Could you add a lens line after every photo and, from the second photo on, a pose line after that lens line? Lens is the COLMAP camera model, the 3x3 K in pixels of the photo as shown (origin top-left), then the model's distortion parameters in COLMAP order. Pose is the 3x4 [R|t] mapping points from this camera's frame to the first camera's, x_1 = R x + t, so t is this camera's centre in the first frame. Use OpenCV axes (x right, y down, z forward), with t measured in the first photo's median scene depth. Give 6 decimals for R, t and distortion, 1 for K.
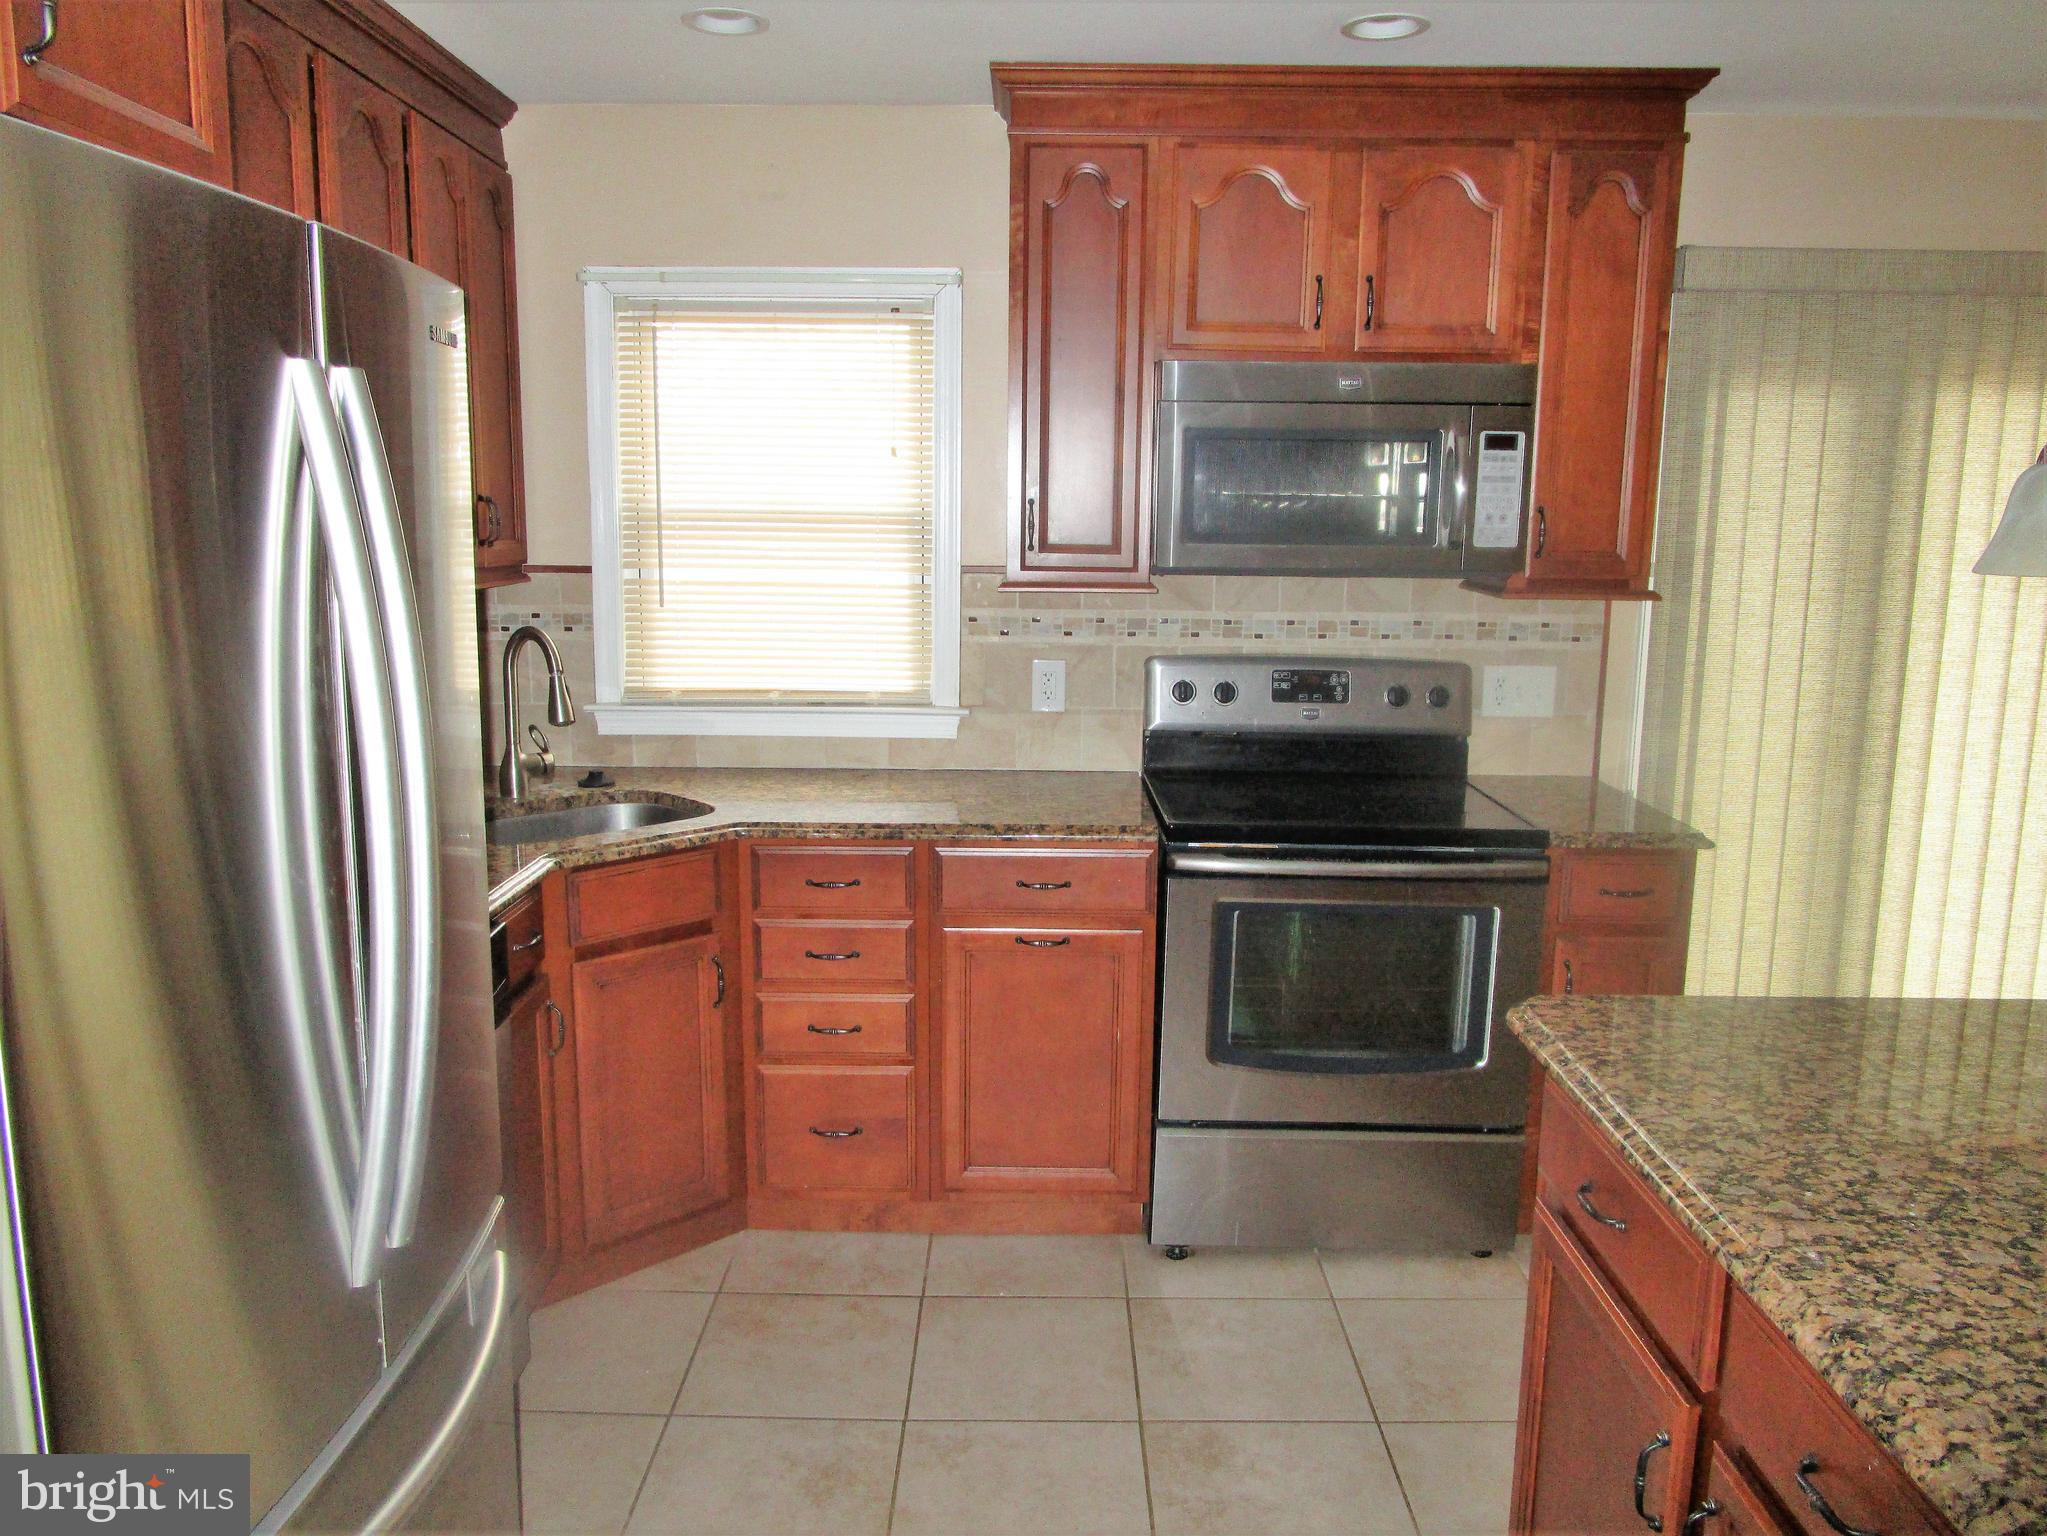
lens RADIAL K [[1514.3, 0, 1013.5], [0, 1514.3, 770.0], [0, 0, 1]] dist [-0.028650, 0.007733]
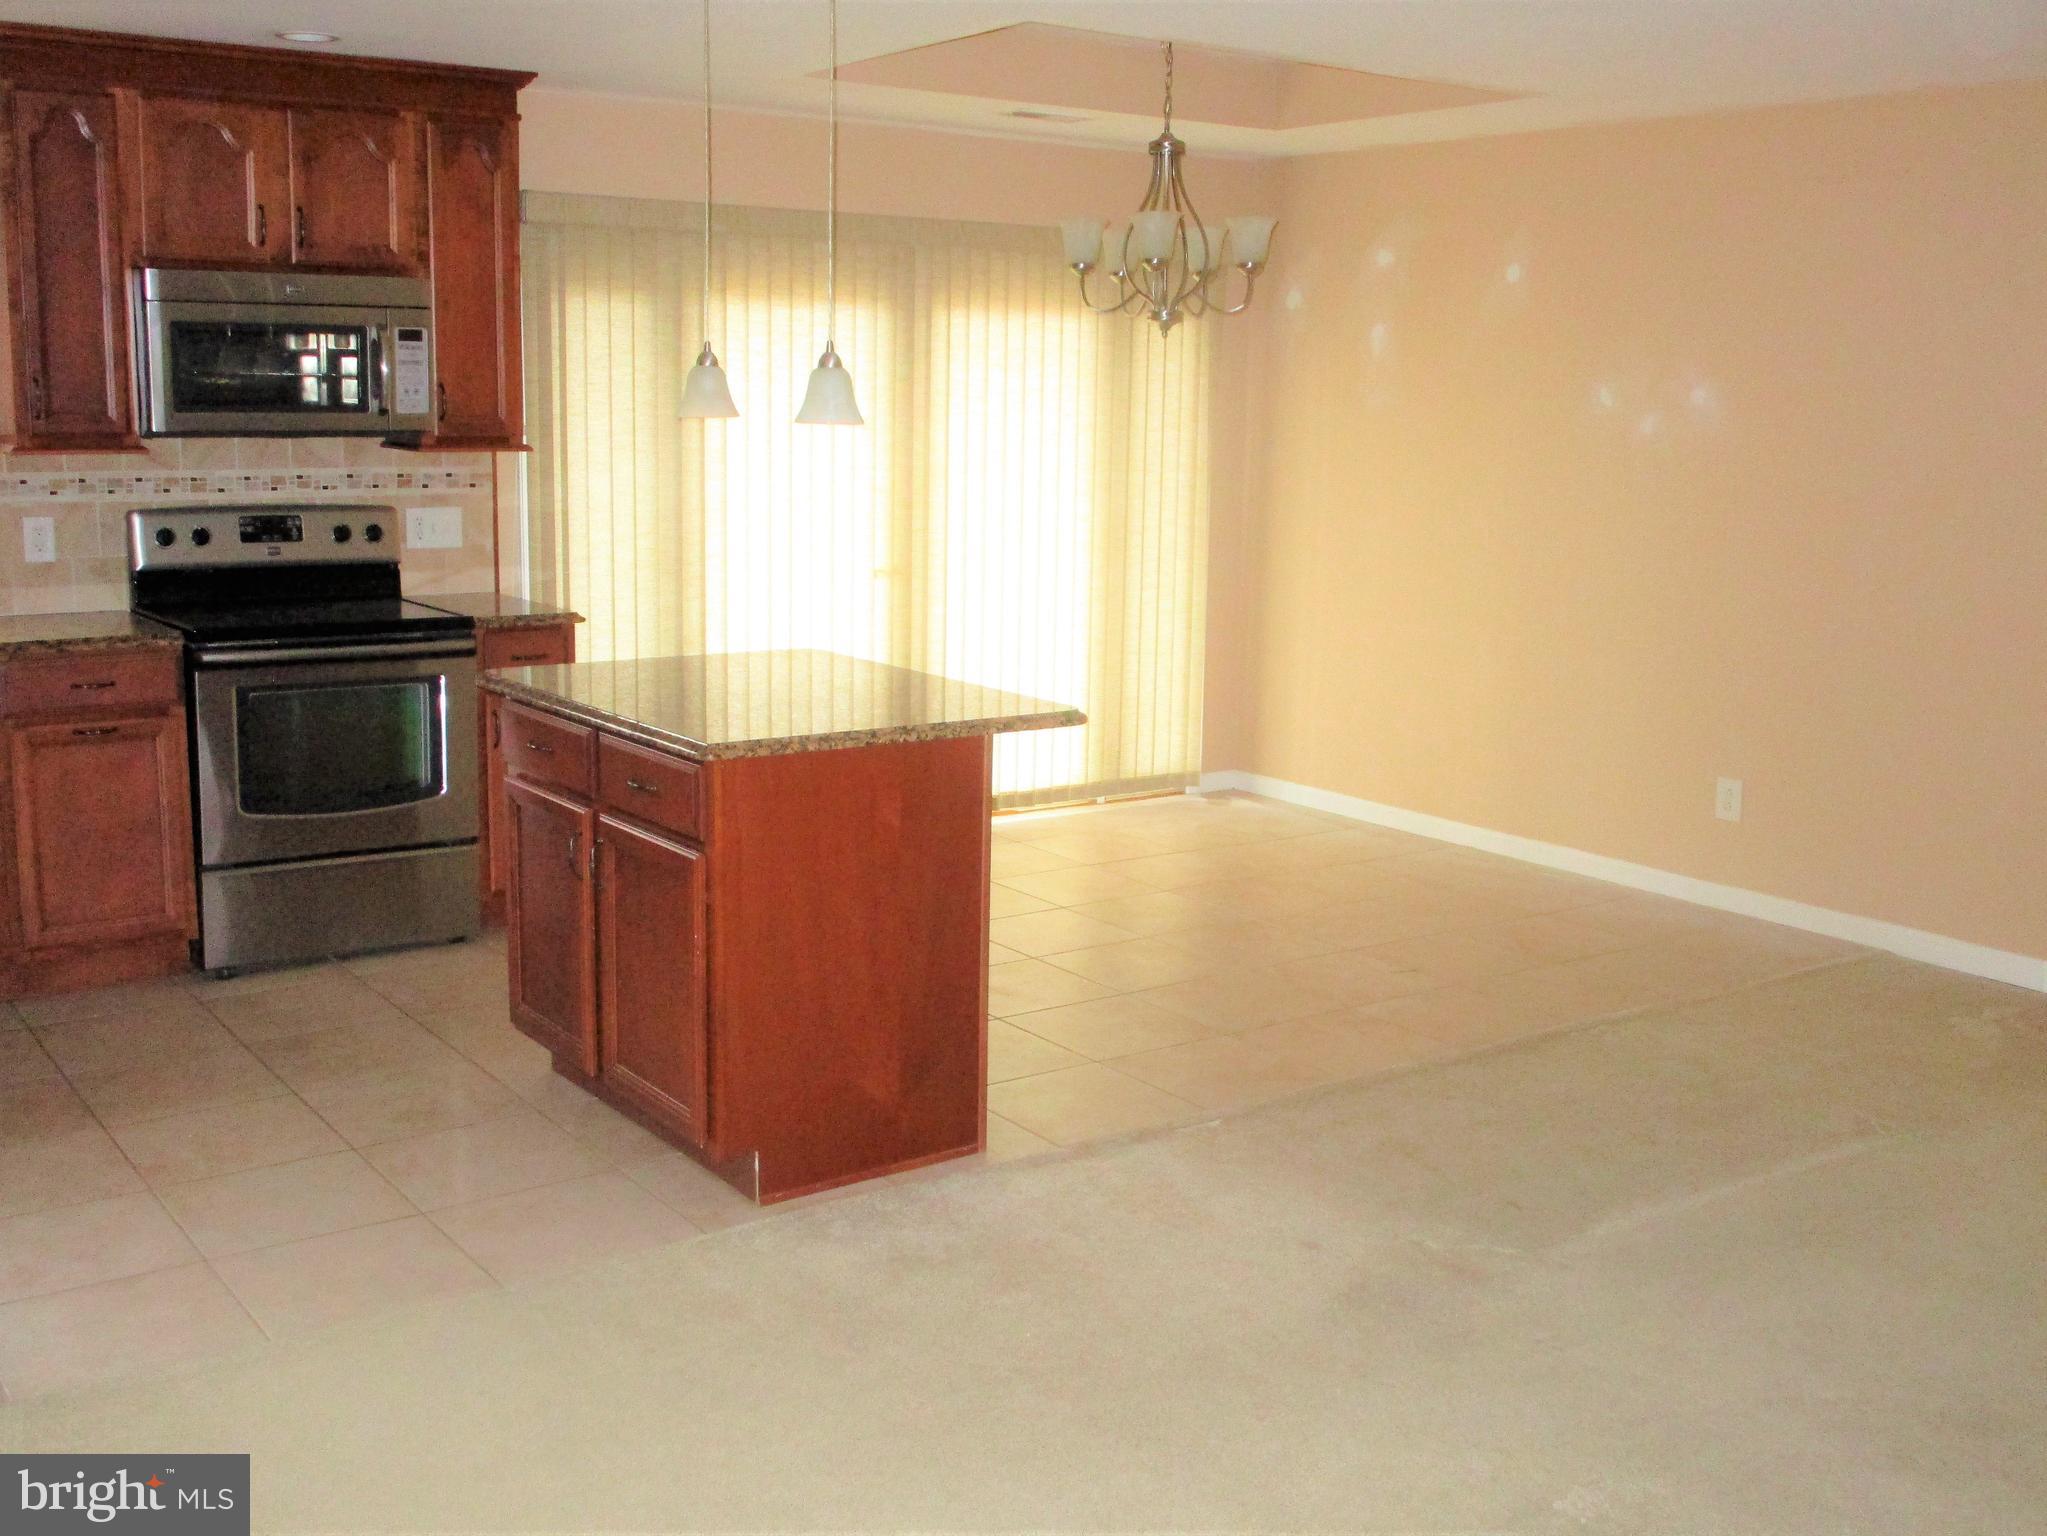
lens RADIAL K [[2096.7, 0, 1023.5], [0, 2096.7, 768.0], [0, 0, 1]] dist [-0.052238, -0.005792]
pose [[0.804608, -0.100908, 0.585170, -0.322665], [0.092868, 0.994713, 0.043837, 0.121487], [-0.586500, 0.019072, 0.809725, -0.729495]]
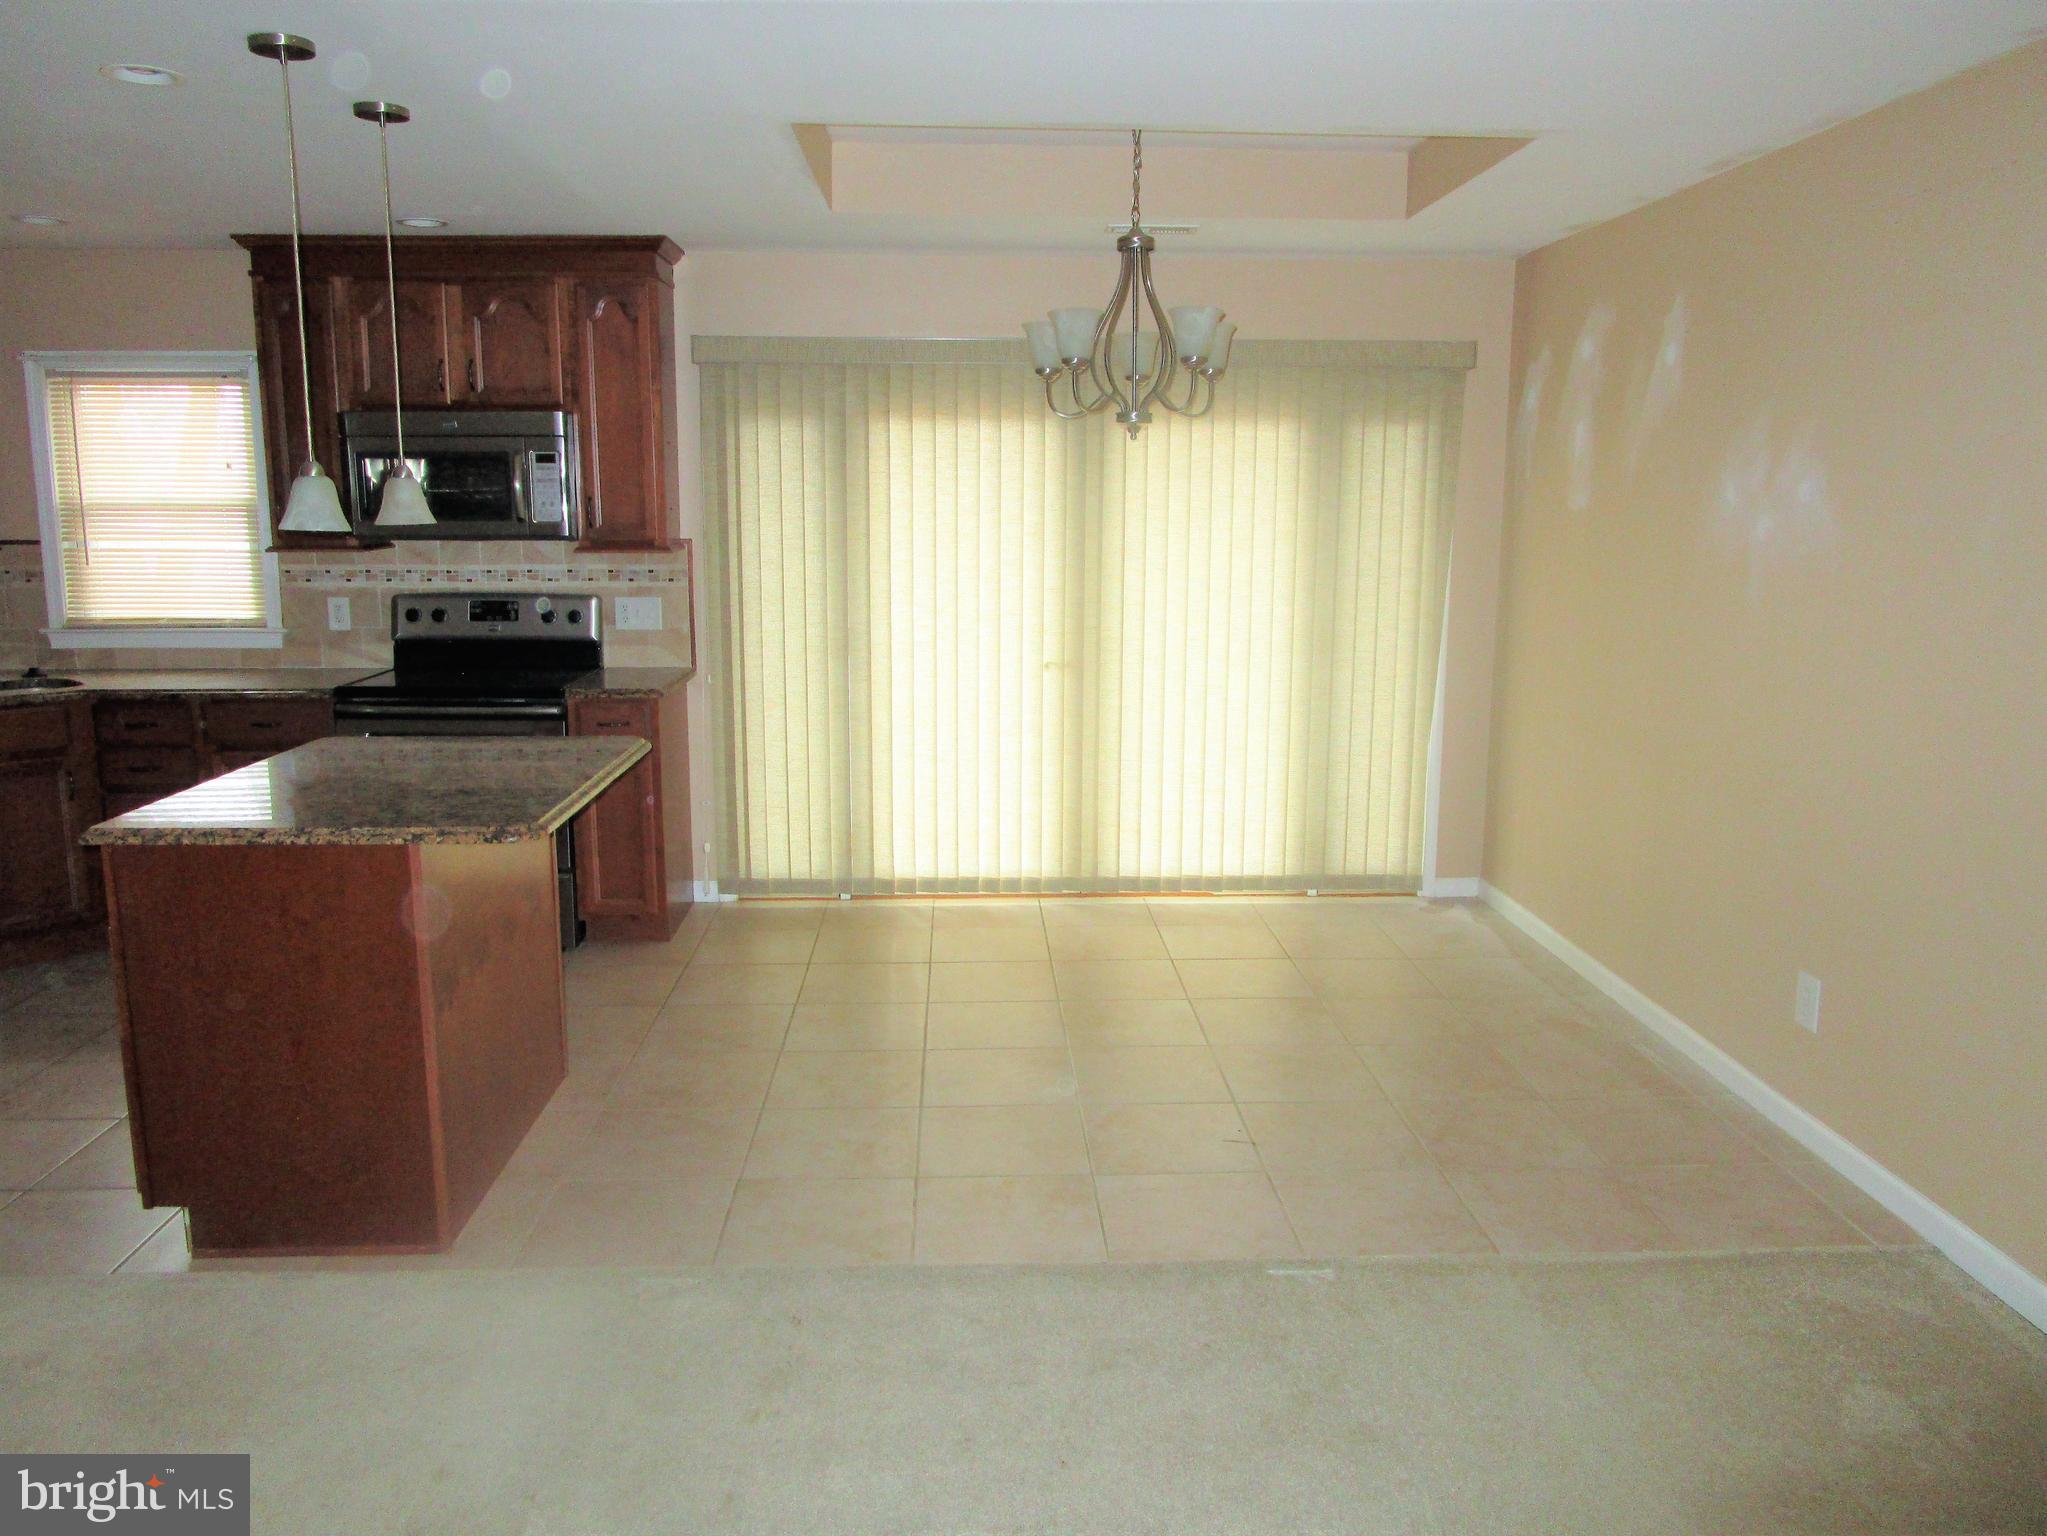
lens RADIAL K [[1514.3, 0, 1013.5], [0, 1514.3, 770.0], [0, 0, 1]] dist [-0.028650, 0.007733]
pose [[0.998798, -0.014230, 0.046898, 0.669002], [0.013944, 0.999882, 0.006439, 0.110326], [-0.046984, -0.005777, 0.998879, -0.618803]]
